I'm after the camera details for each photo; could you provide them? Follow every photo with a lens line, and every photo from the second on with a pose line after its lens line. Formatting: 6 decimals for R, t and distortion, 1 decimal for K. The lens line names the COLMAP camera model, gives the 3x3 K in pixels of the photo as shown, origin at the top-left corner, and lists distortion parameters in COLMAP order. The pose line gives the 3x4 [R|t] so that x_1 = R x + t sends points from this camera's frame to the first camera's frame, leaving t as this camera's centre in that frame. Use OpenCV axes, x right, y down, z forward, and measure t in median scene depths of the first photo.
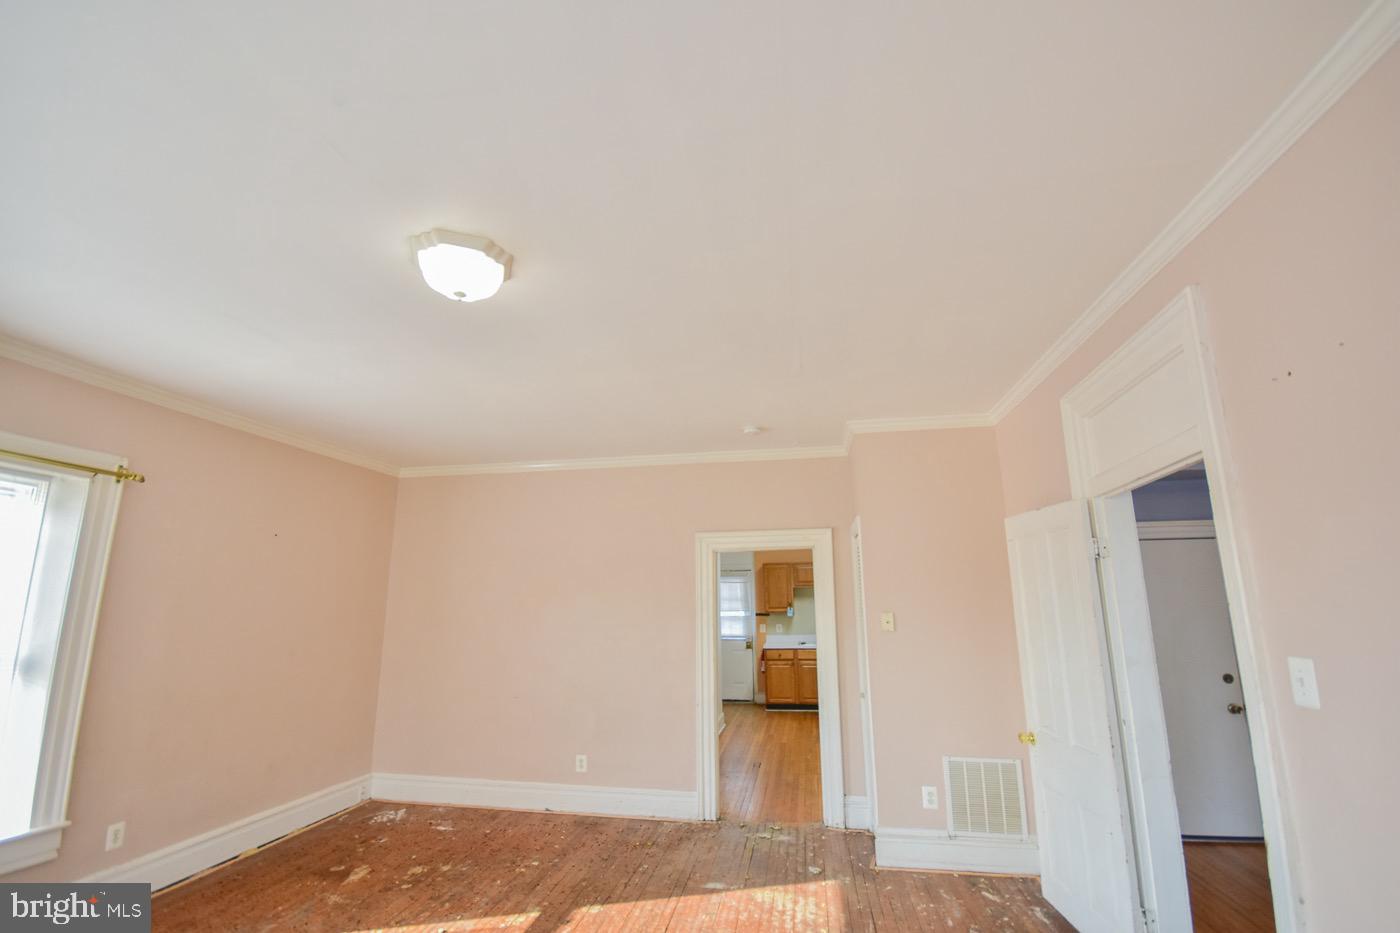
lens RADIAL K [[628.1, 0, 698.6], [0, 628.1, 470.4], [0, 0, 1]] dist [-0.000815, 0.000644]
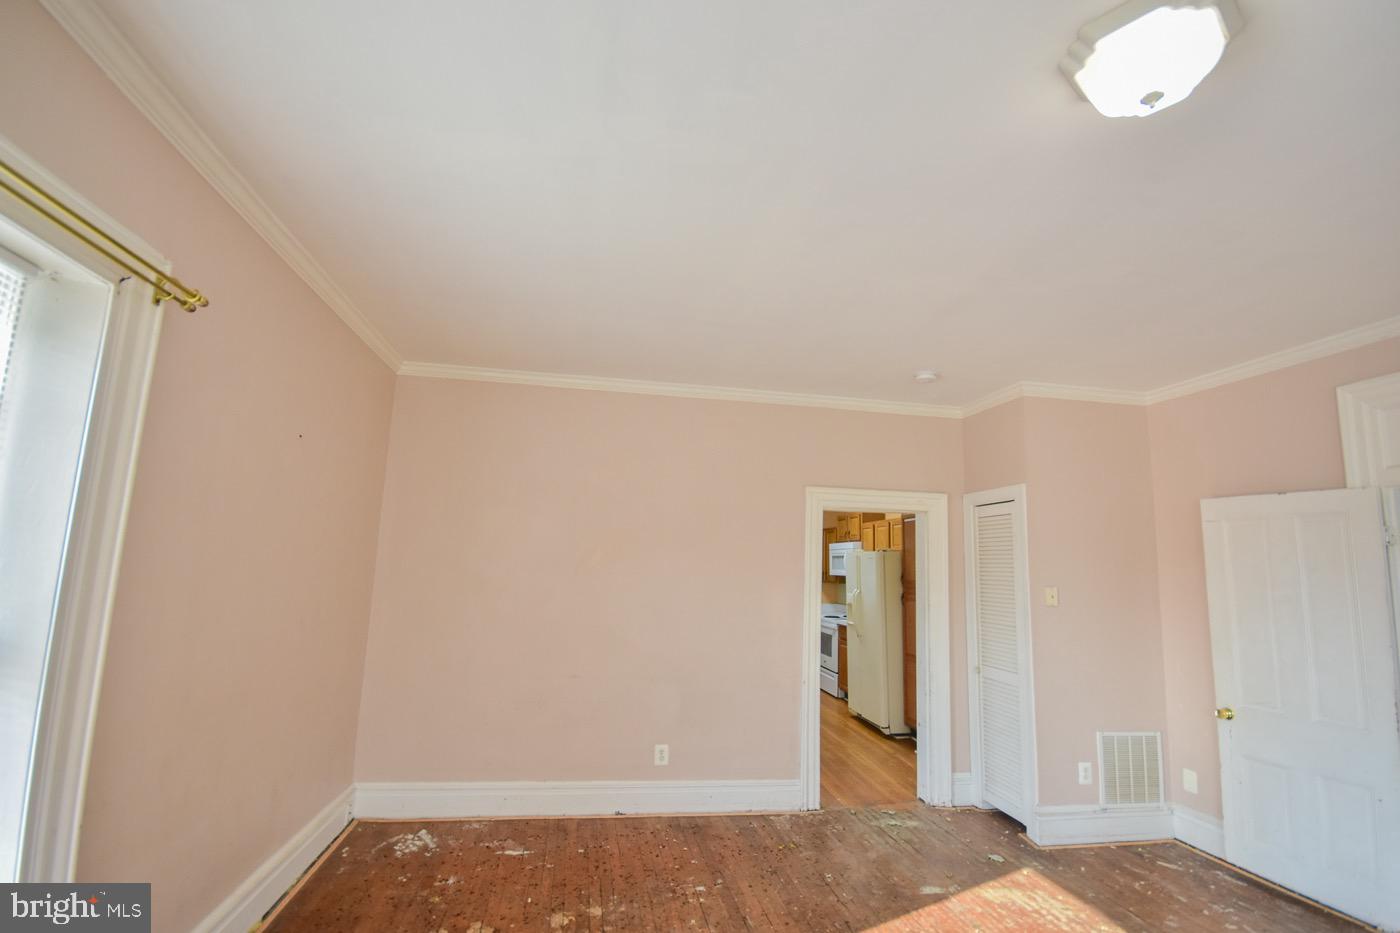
lens RADIAL K [[641.9, 0, 698.9], [0, 641.9, 474.5], [0, 0, 1]] dist [0.002664, -0.003905]
pose [[0.936243, 0.089204, 0.339840, -0.549439], [-0.113089, 0.992270, 0.051093, 0.067266], [-0.332655, -0.086268, 0.939094, 0.275314]]
